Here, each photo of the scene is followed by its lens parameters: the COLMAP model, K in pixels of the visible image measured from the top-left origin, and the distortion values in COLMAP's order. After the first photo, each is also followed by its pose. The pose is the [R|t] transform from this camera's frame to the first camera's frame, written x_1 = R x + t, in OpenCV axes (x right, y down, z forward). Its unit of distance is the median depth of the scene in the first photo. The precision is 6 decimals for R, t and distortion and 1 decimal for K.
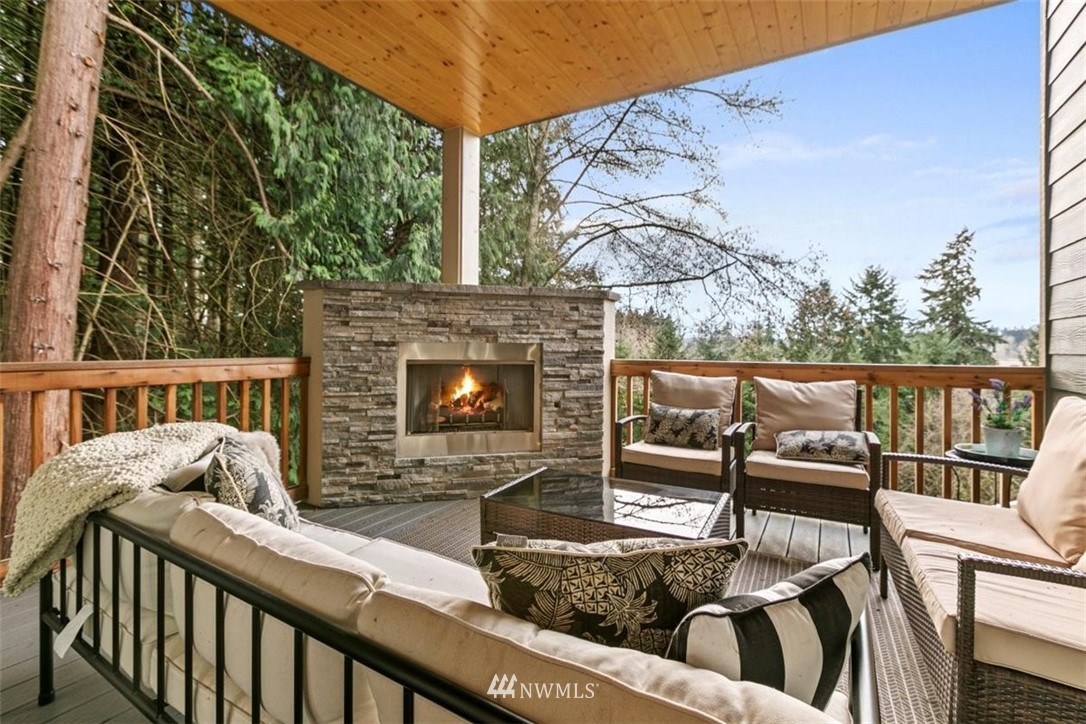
lens RADIAL K [[482.3, 0, 543.6], [0, 482.3, 346.9], [0, 0, 1]] dist [-0.000223, 0.000155]
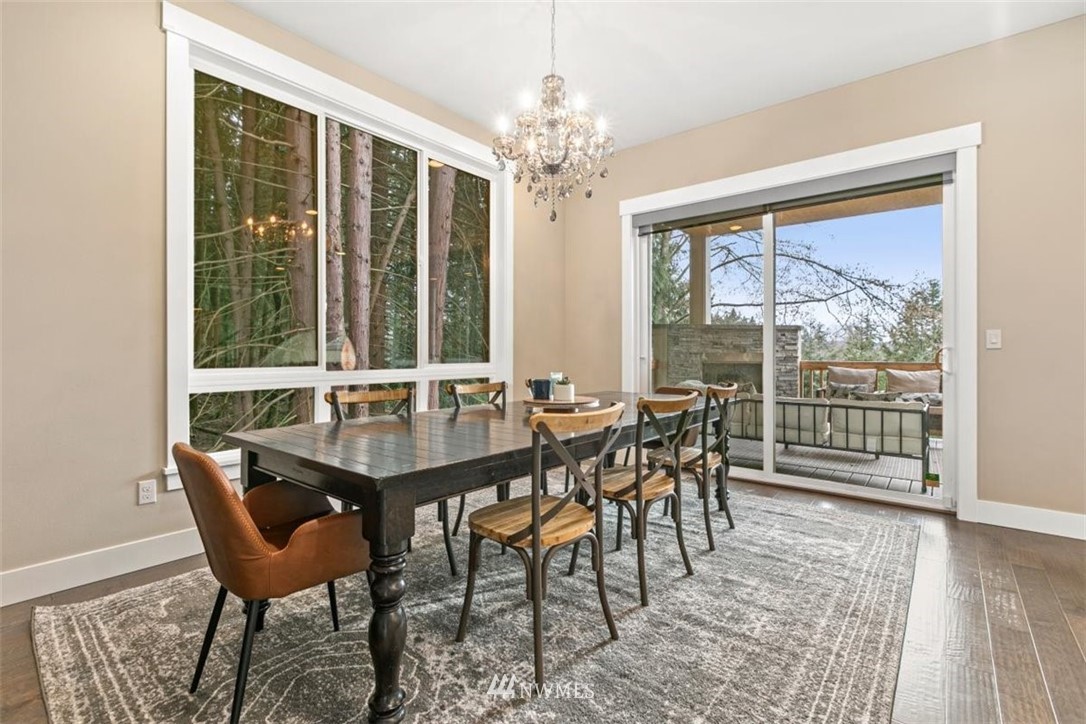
lens RADIAL K [[489.7, 0, 542.9], [0, 489.7, 349.2], [0, 0, 1]] dist [0.001867, -0.000167]
pose [[0.989013, -0.004511, -0.147758, -0.599432], [0.003720, 0.999977, -0.005634, -0.013735], [0.147780, 0.005022, 0.989008, -1.097564]]
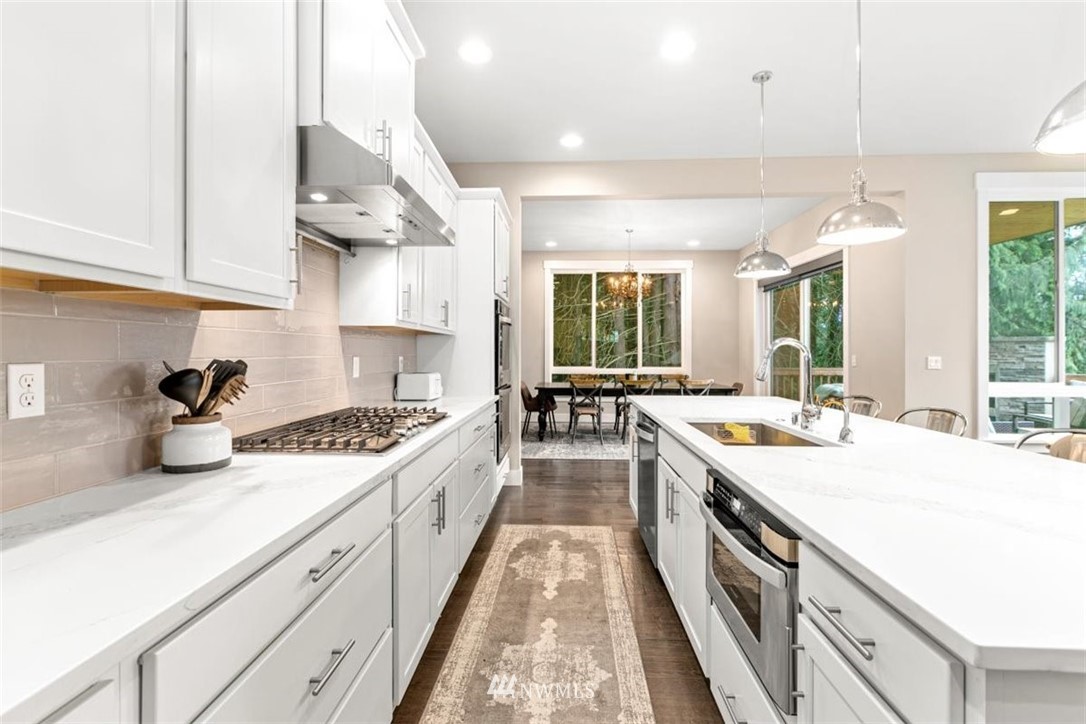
lens RADIAL K [[479.4, 0, 543.5], [0, 479.4, 354.4], [0, 0, 1]] dist [0.002359, 0.000311]
pose [[0.472781, 0.000731, -0.881180, 0.853322], [0.000346, 0.999999, 0.001015, -0.051209], [0.881180, -0.000785, 0.472781, -1.613828]]
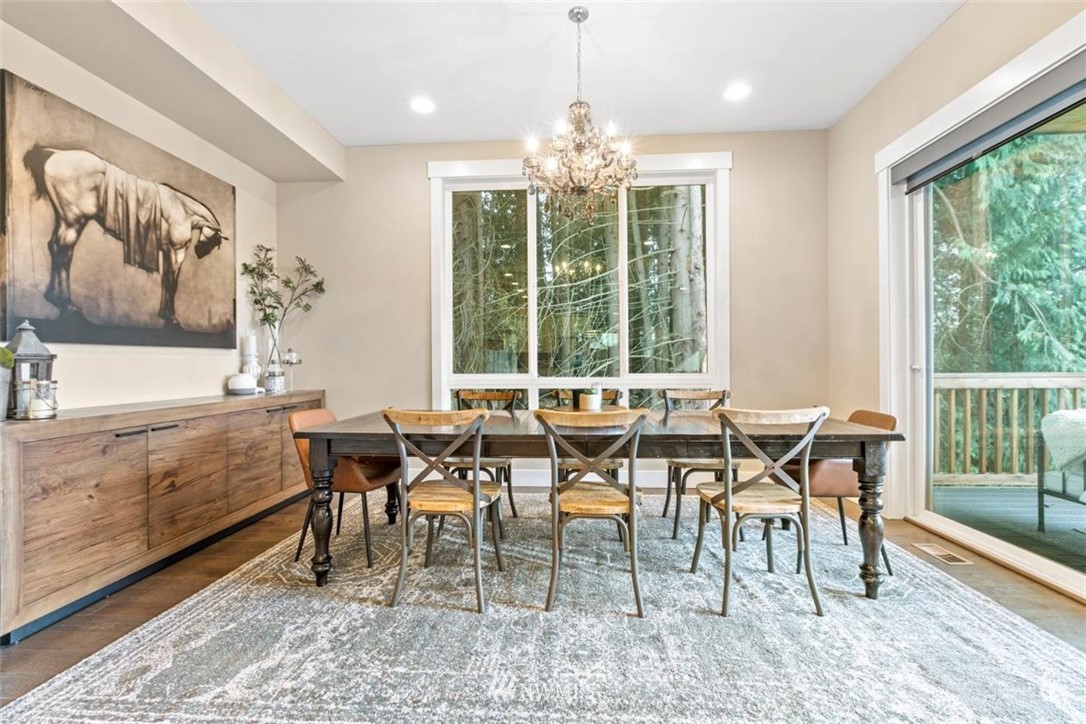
lens RADIAL K [[479.1, 0, 543.7], [0, 479.1, 359.1], [0, 0, 1]] dist [-0.000100, -0.000262]
pose [[0.455114, -0.014890, -0.890308, -0.061644], [0.008285, 0.999888, -0.012488, -0.009552], [0.890394, -0.001693, 0.455187, -0.777829]]
